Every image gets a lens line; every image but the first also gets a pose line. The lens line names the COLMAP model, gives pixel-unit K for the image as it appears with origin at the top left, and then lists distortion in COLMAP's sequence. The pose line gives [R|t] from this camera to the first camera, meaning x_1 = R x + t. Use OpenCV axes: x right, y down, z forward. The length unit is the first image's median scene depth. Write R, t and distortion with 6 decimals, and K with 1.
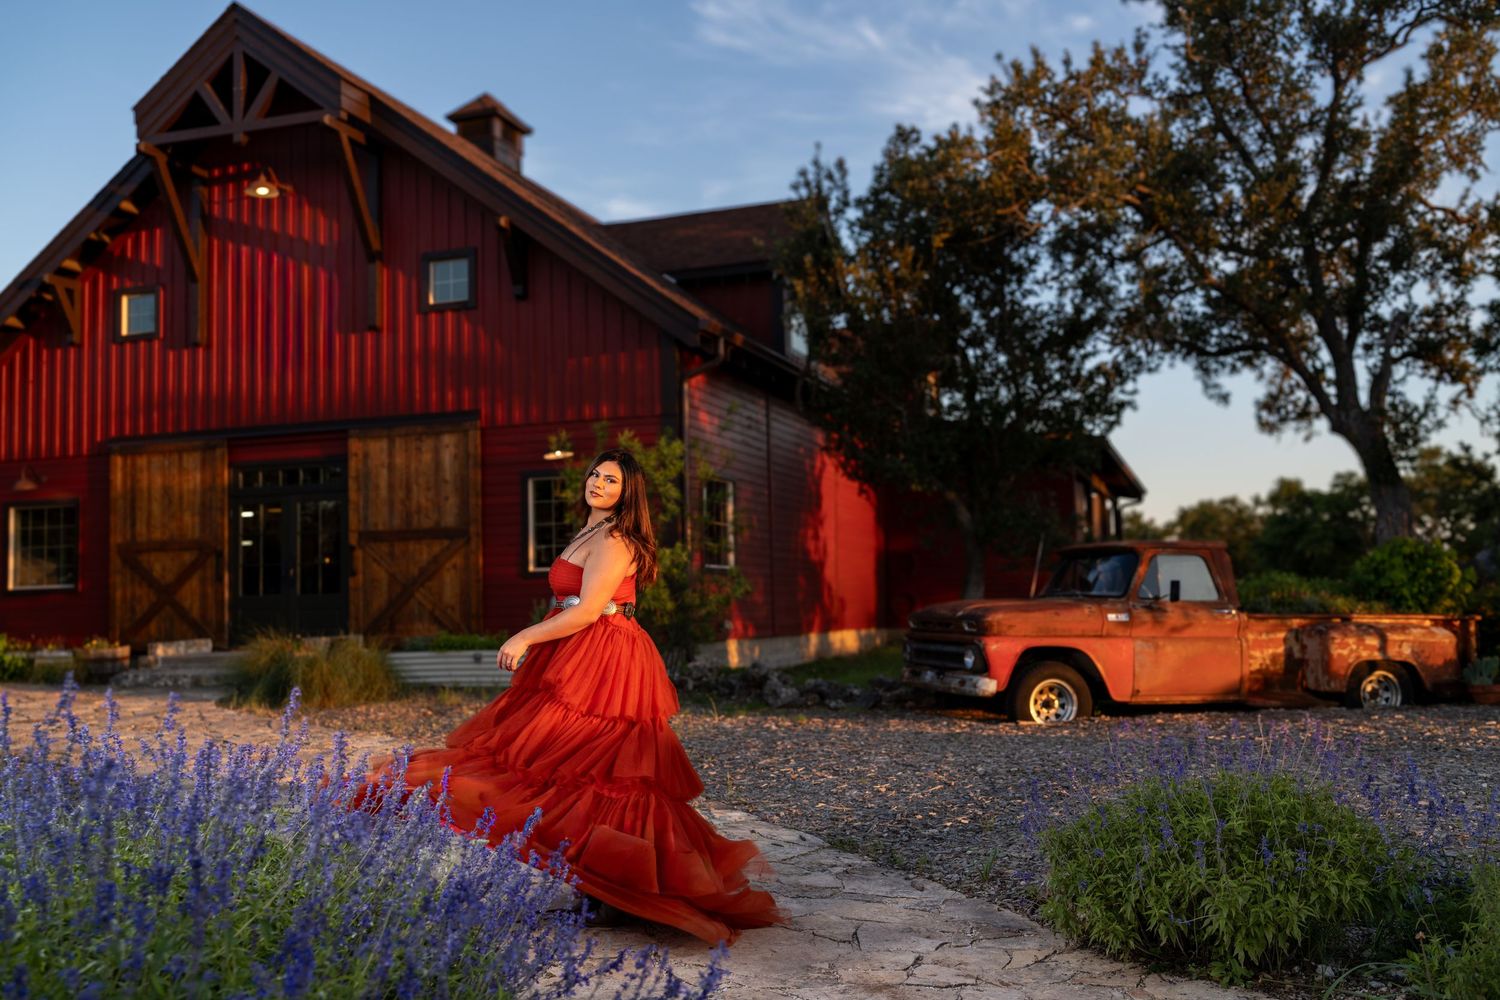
lens RADIAL K [[1441.4, 0, 750.0], [0, 1441.4, 500.0], [0, 0, 1]] dist [0.000686, 0.024009]
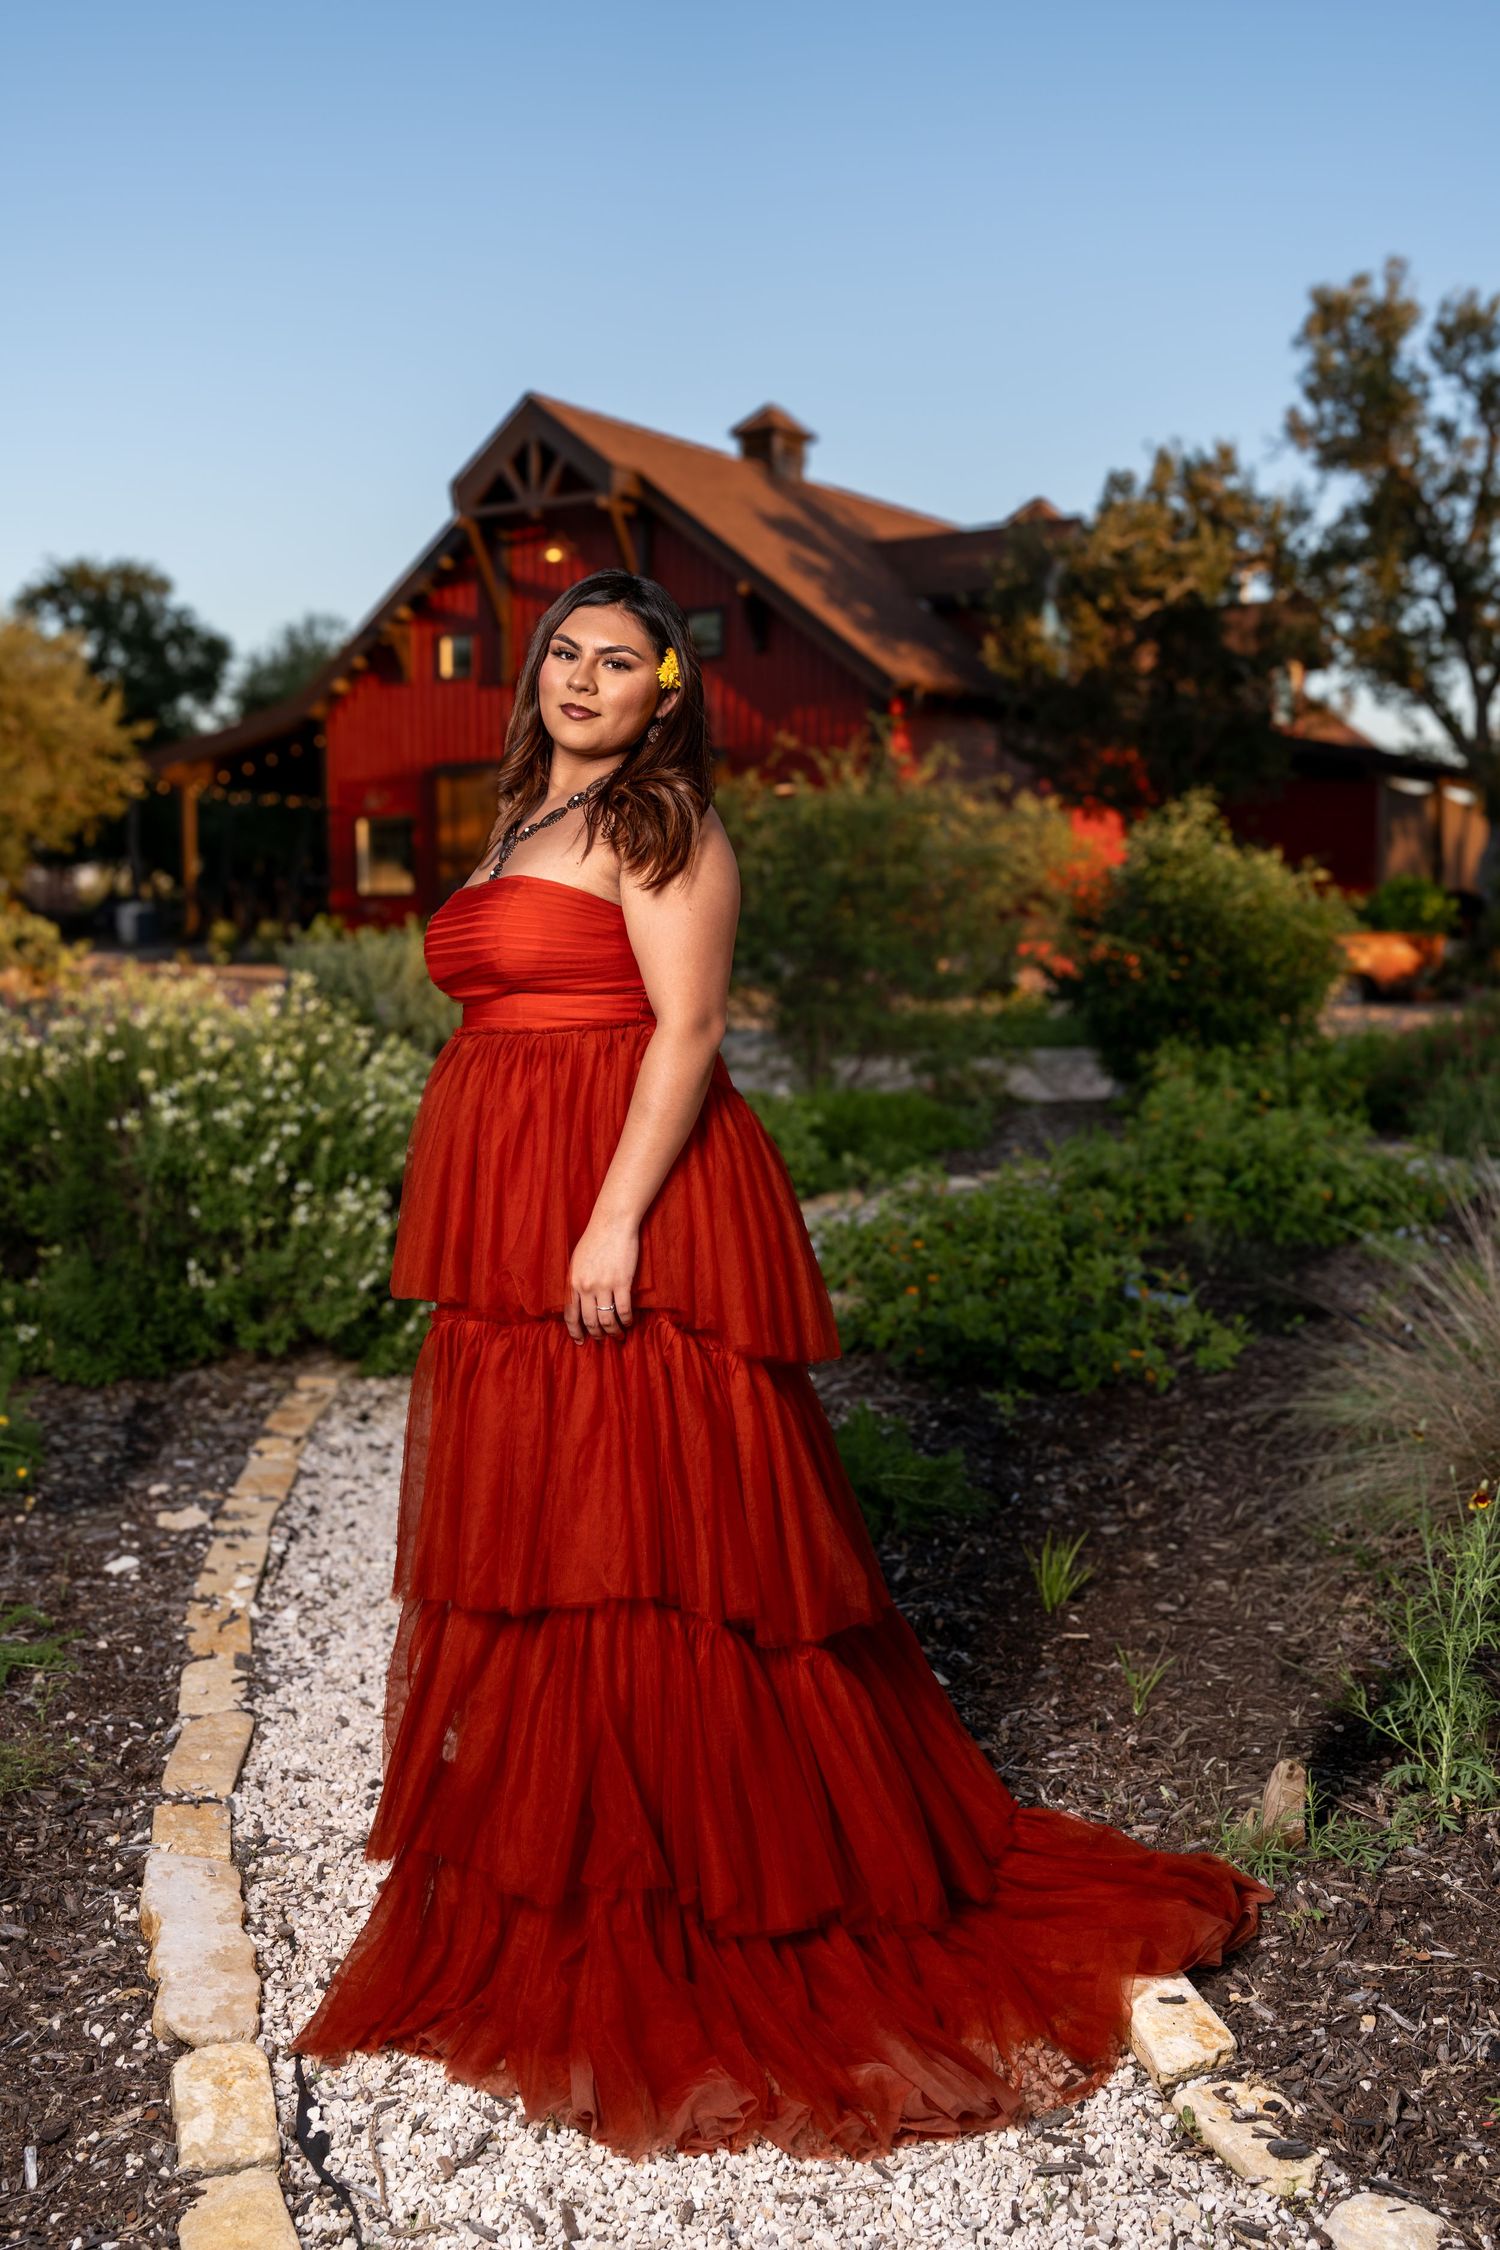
lens RADIAL K [[2196.0, 0, 750.0], [0, 2196.0, 1125.0], [0, 0, 1]] dist [0.004433, 0.014261]
pose [[0.964697, 0.050330, -0.258509, 0.304210], [-0.005916, 0.985463, 0.169788, -0.061088], [0.263296, -0.162264, 0.950971, -0.740185]]
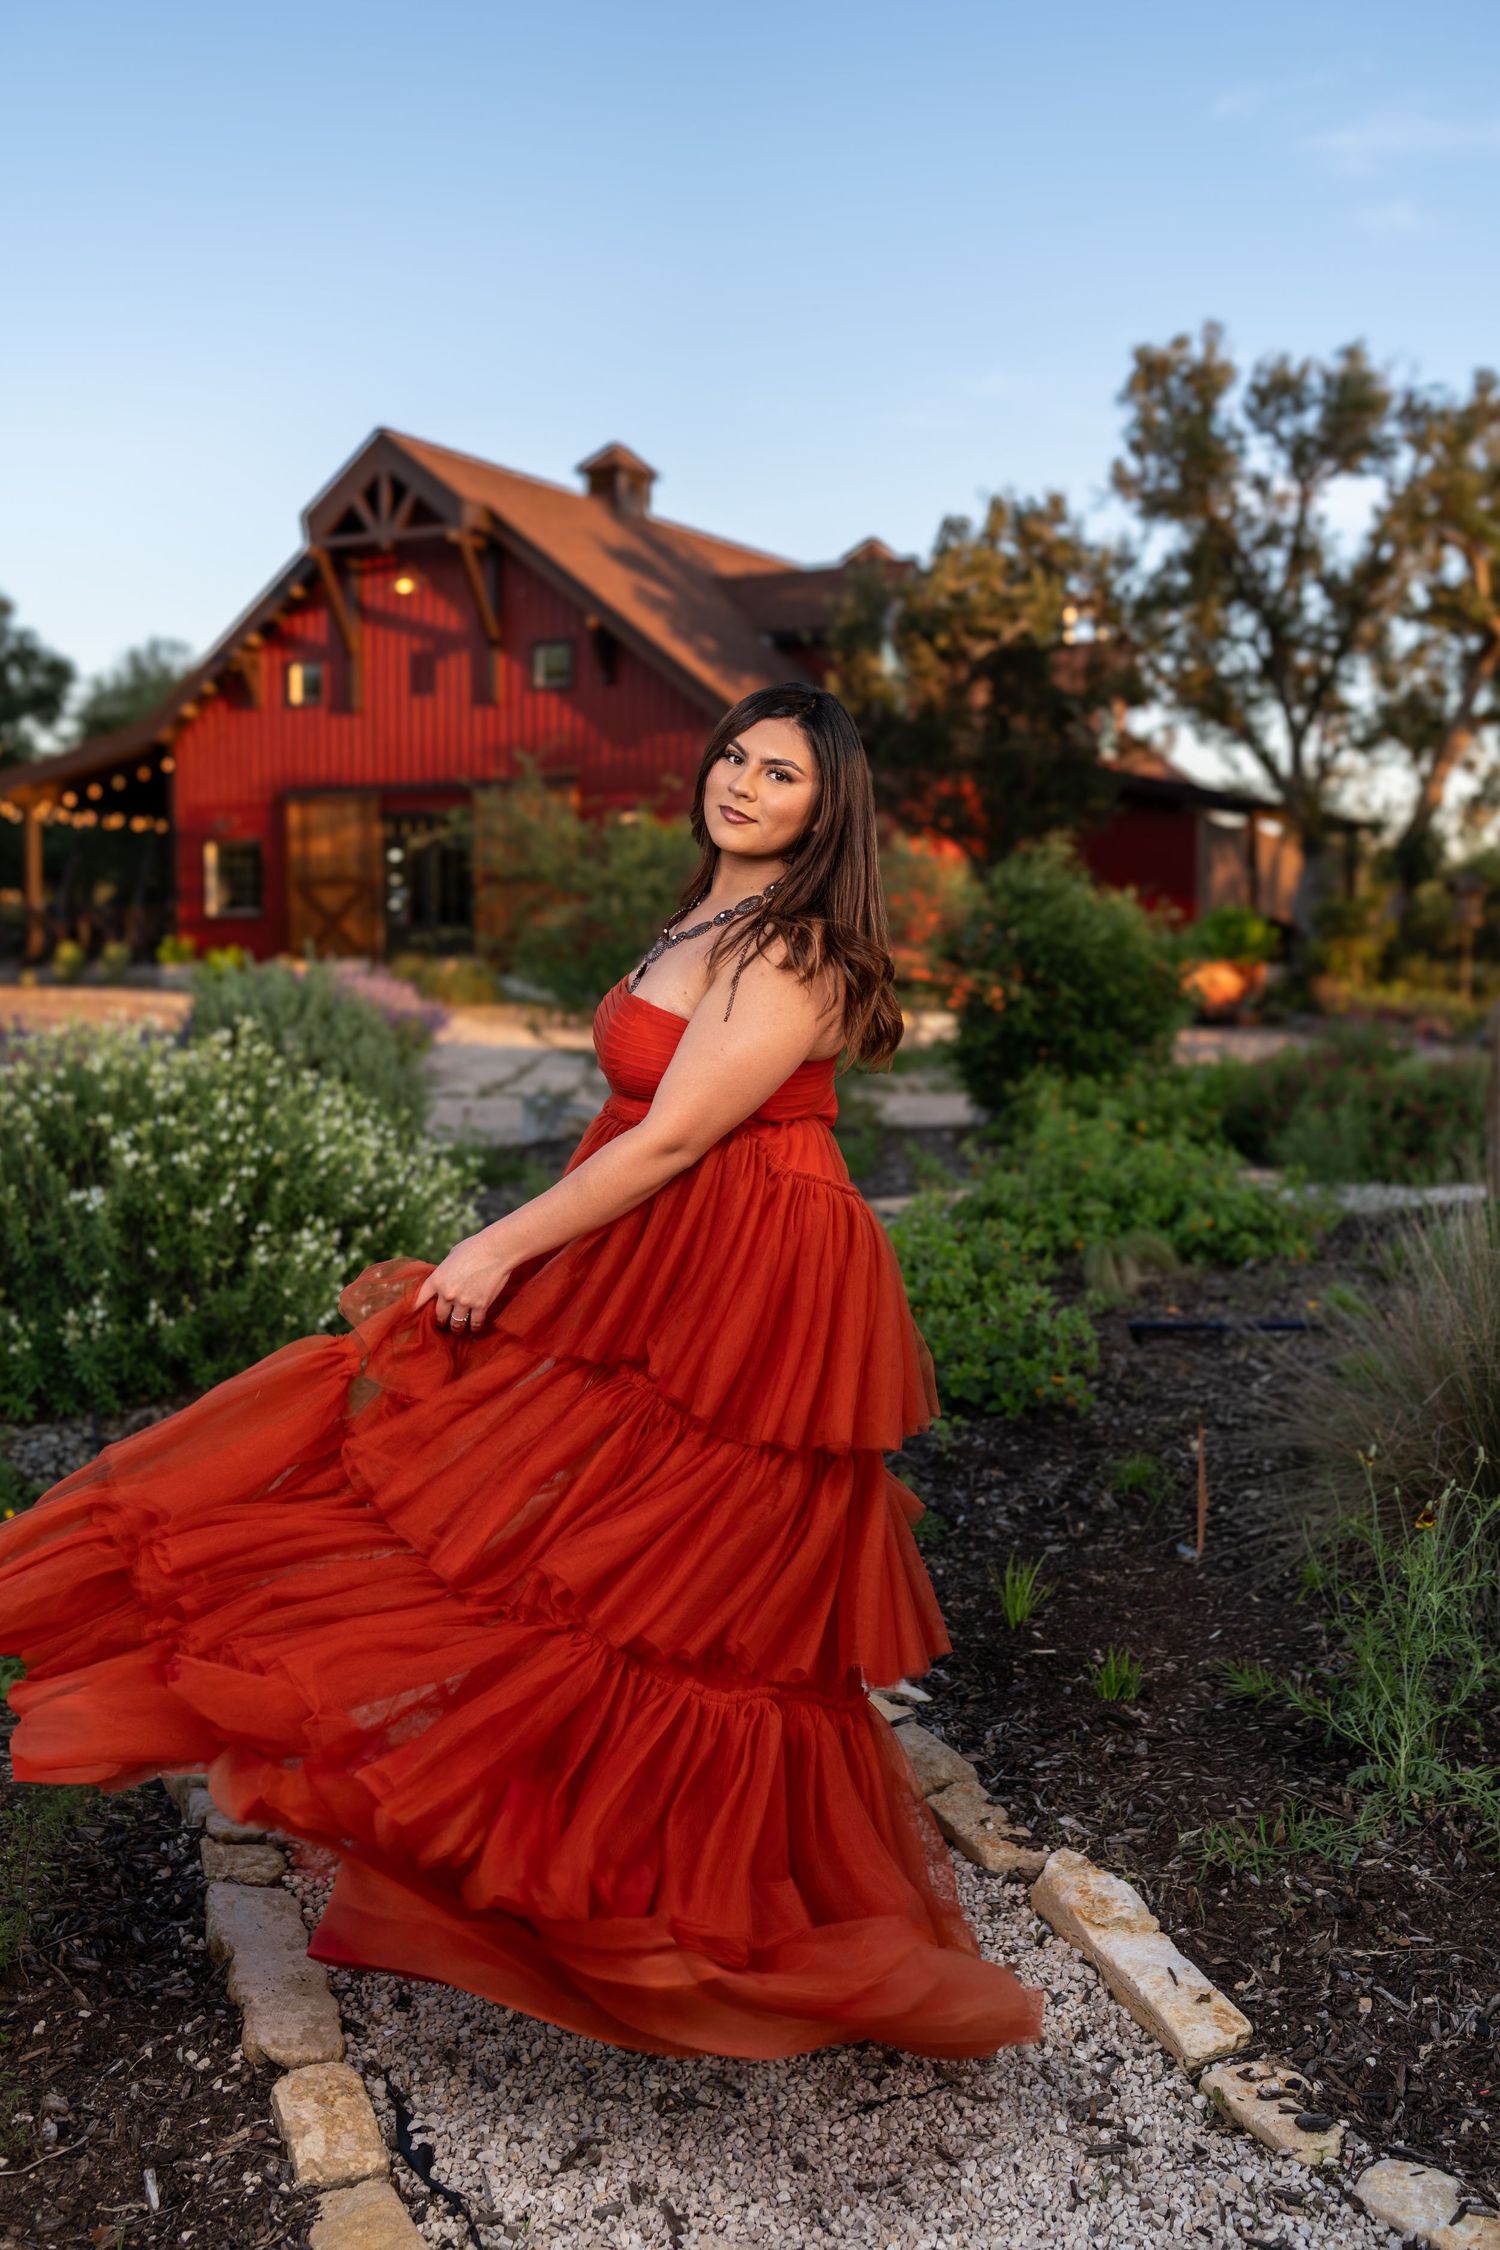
lens RADIAL K [[2162.1, 0, 755.5], [0, 2162.1, 1086.9], [0, 0, 1]] dist [0.000686, 0.024009]
pose [[0.983181, 0.042774, -0.177555, 0.286833], [-0.016873, 0.989303, 0.144898, -0.067411], [0.181854, -0.139465, 0.973385, -0.755869]]
